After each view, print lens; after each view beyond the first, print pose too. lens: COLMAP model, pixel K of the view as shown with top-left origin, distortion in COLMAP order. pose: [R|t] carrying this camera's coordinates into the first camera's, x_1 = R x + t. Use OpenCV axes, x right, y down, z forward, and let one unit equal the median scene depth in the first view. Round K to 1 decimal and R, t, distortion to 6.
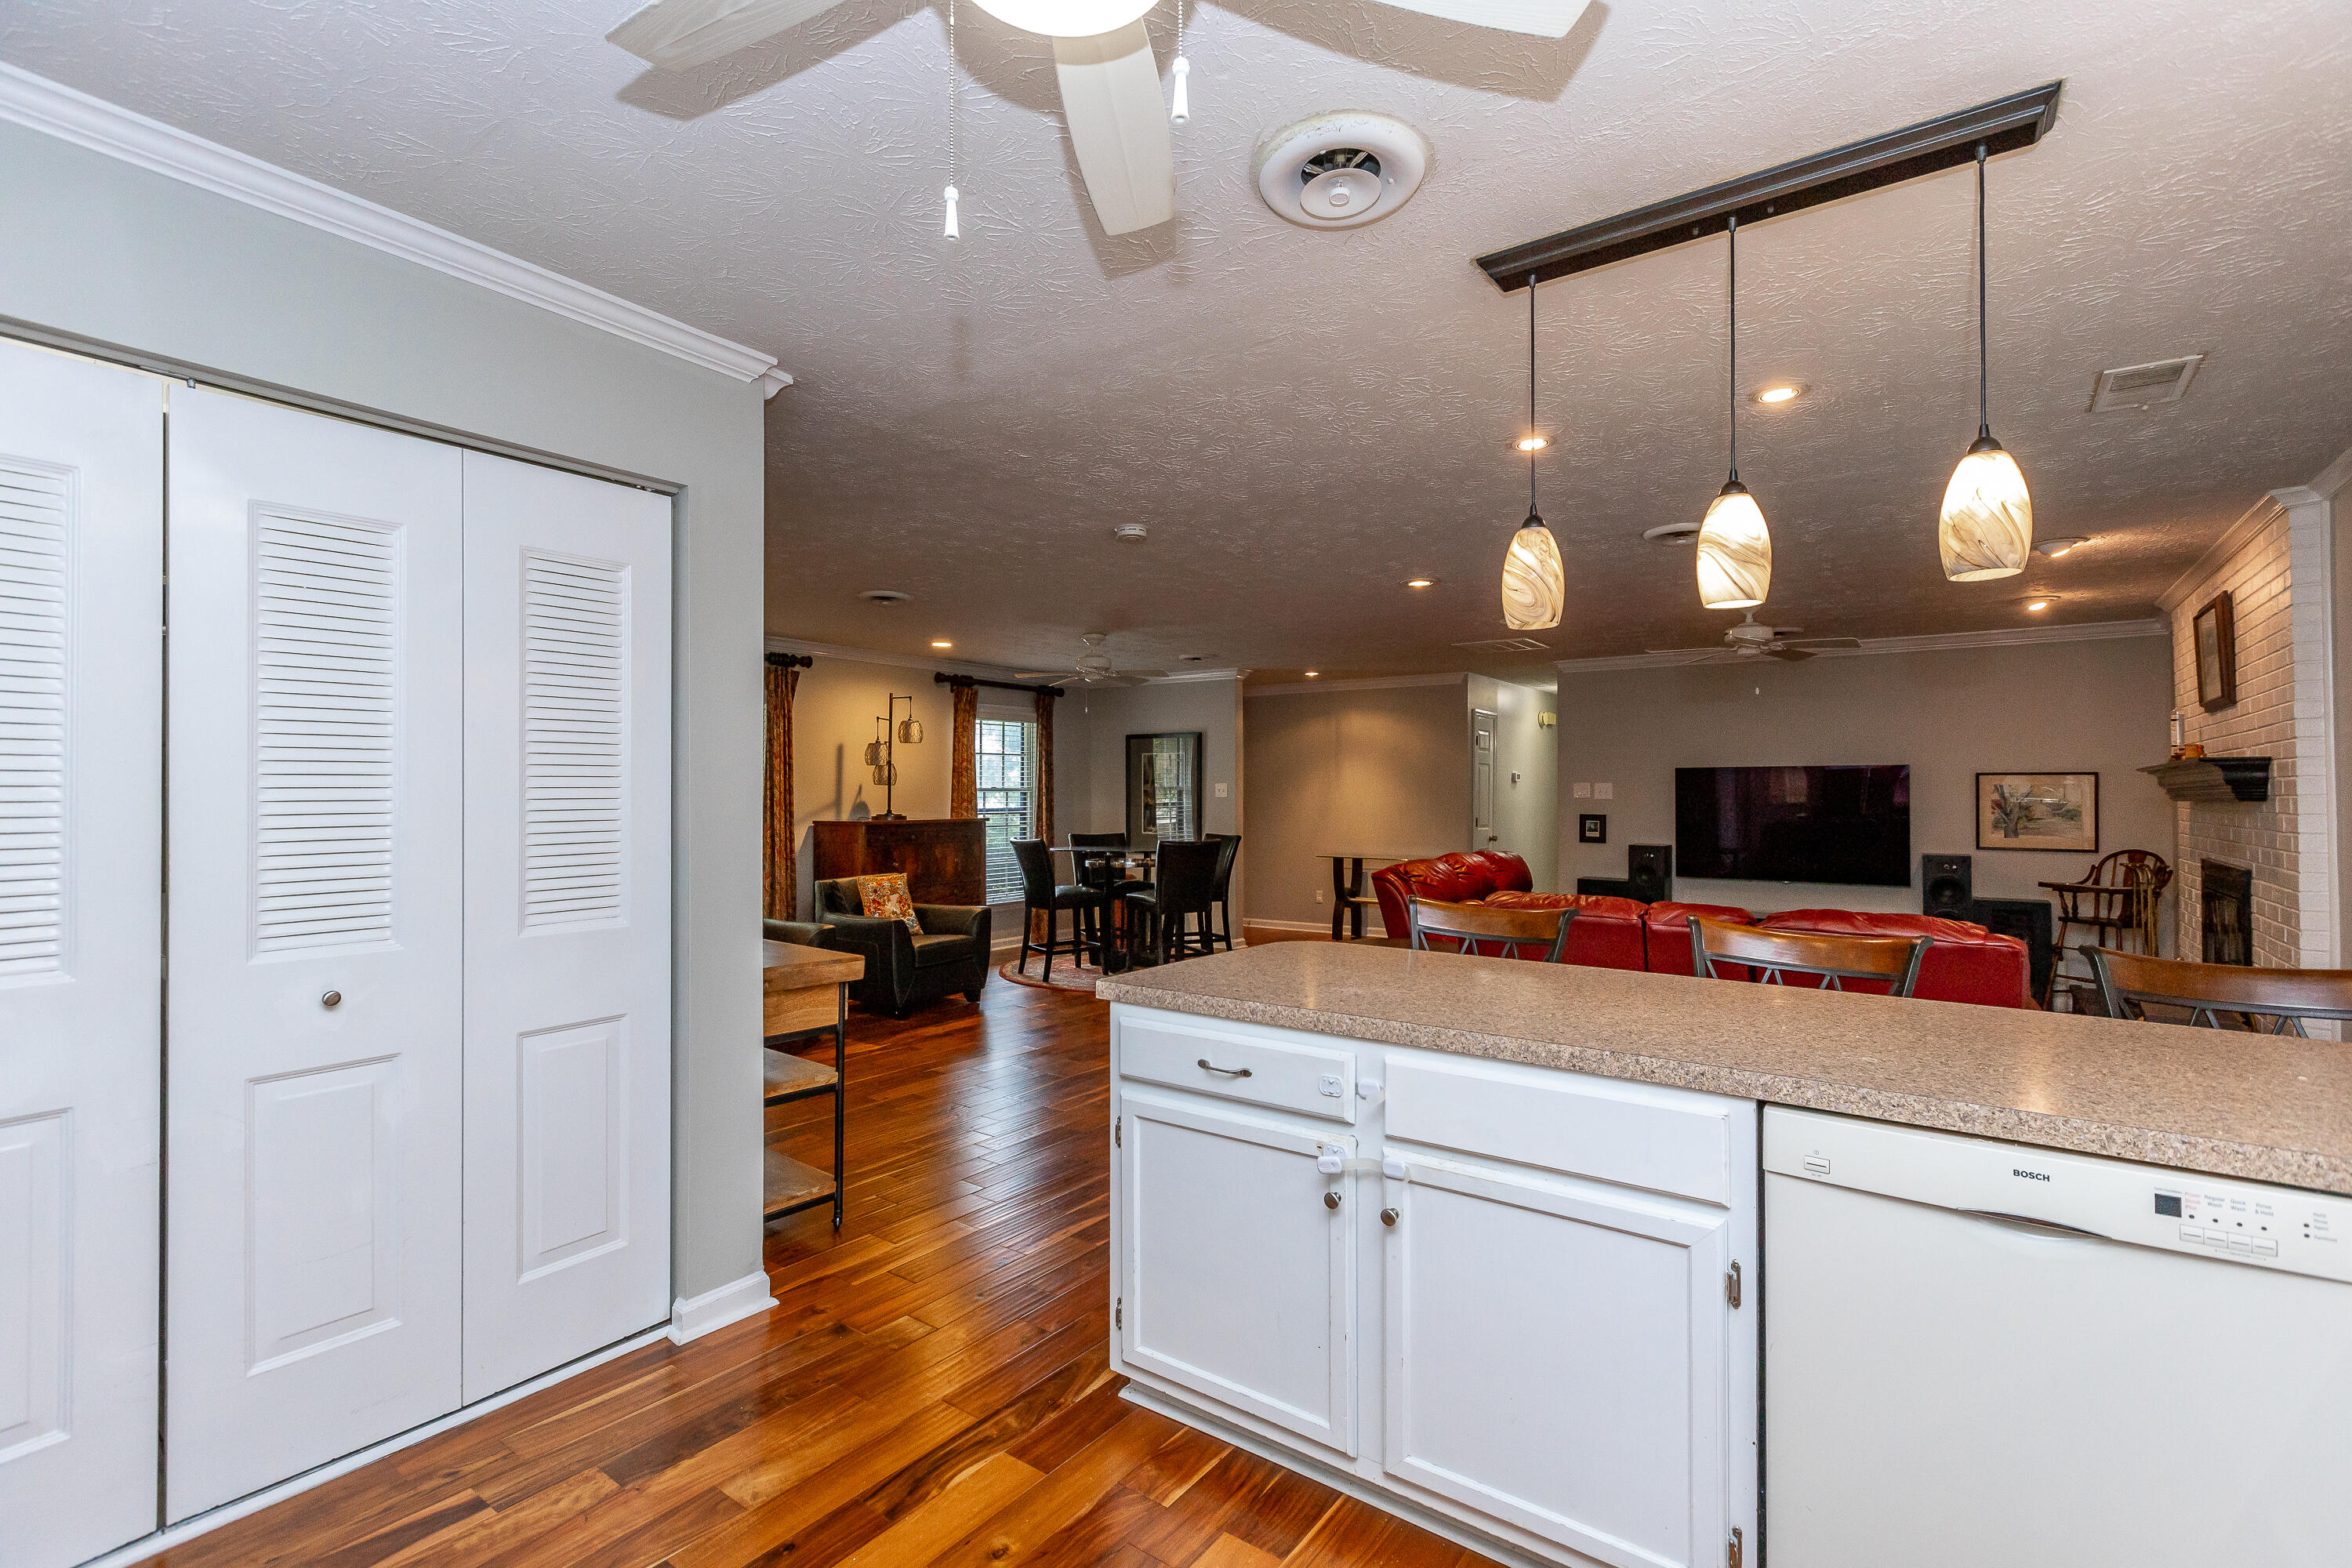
lens RADIAL K [[1061.3, 0, 1175.3], [0, 1061.3, 782.1], [0, 0, 1]] dist [-0.000158, -0.000679]
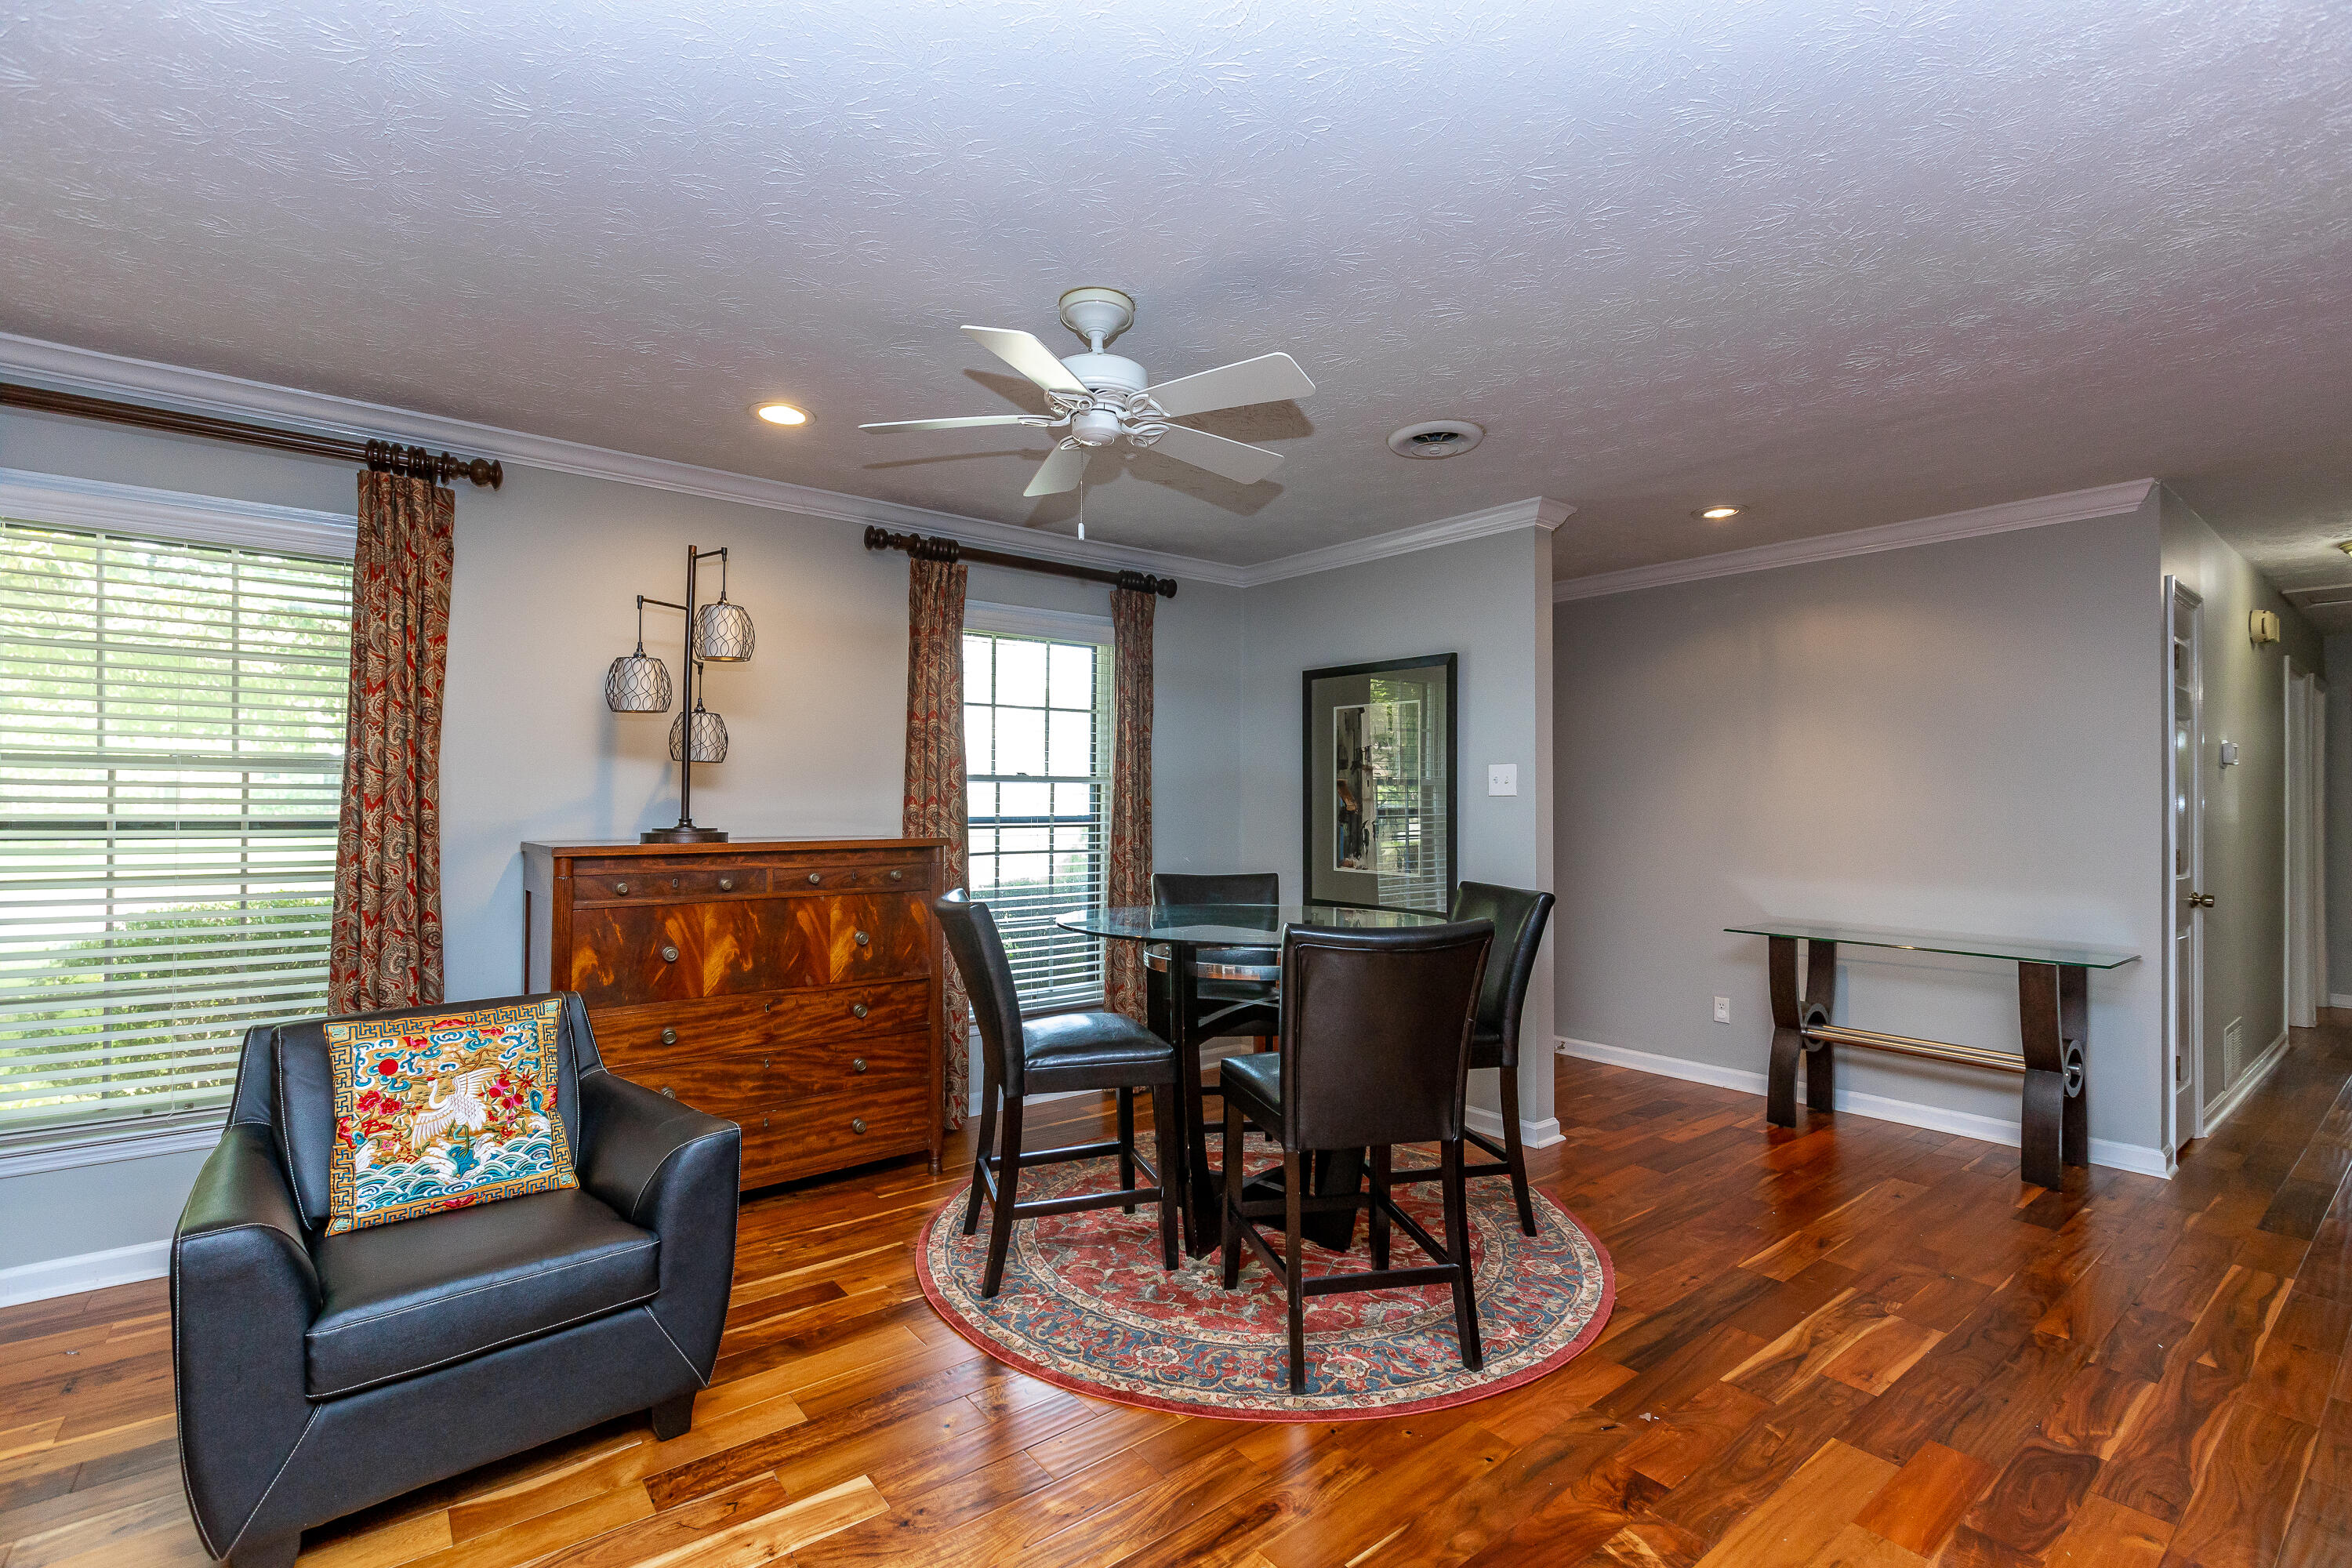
lens RADIAL K [[1061.3, 0, 1175.3], [0, 1061.3, 791.6], [0, 0, 1]] dist [-0.000158, -0.000679]
pose [[0.964695, 0.001898, -0.263364, 0.028812], [-0.001153, 0.999995, 0.002984, 0.011600], [0.263369, -0.002575, 0.964692, 0.539275]]
